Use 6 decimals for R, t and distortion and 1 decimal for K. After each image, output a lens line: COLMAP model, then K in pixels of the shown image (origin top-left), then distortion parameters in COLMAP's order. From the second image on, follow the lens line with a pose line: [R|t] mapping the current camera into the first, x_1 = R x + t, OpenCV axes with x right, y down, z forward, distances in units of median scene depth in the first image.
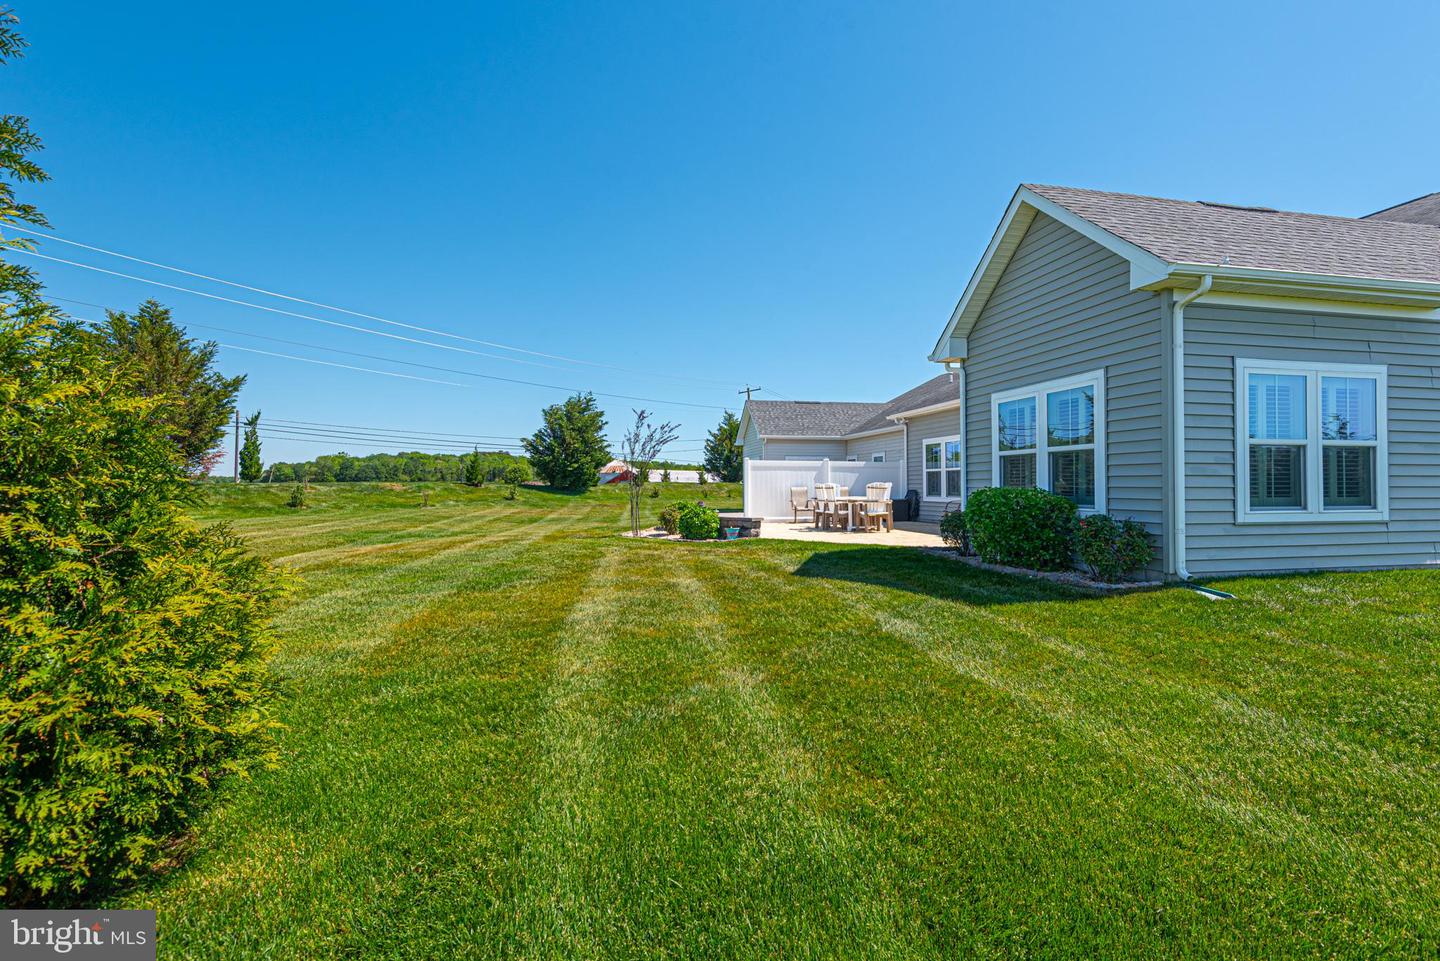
lens RADIAL K [[655.2, 0, 720.0], [0, 655.2, 480.5], [0, 0, 1]] dist [0.030657, -0.019645]
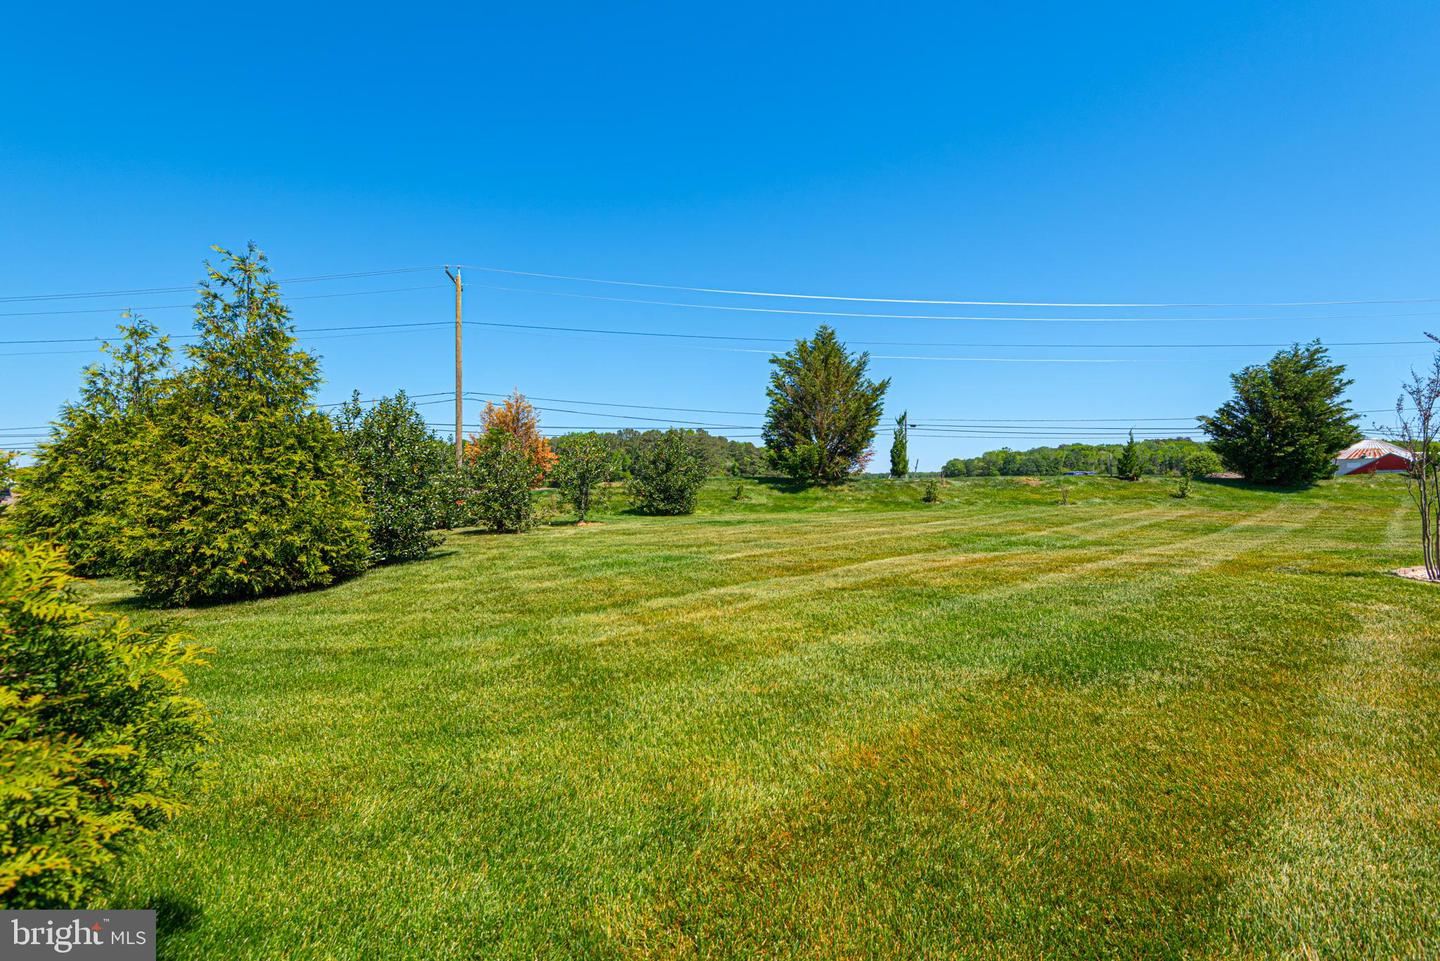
lens RADIAL K [[655.2, 0, 720.0], [0, 655.2, 480.5], [0, 0, 1]] dist [0.030657, -0.019645]
pose [[0.598307, -0.005097, -0.801251, -0.025254], [0.013613, 0.999900, 0.003804, -0.001048], [0.801151, -0.013183, 0.598317, 0.127301]]
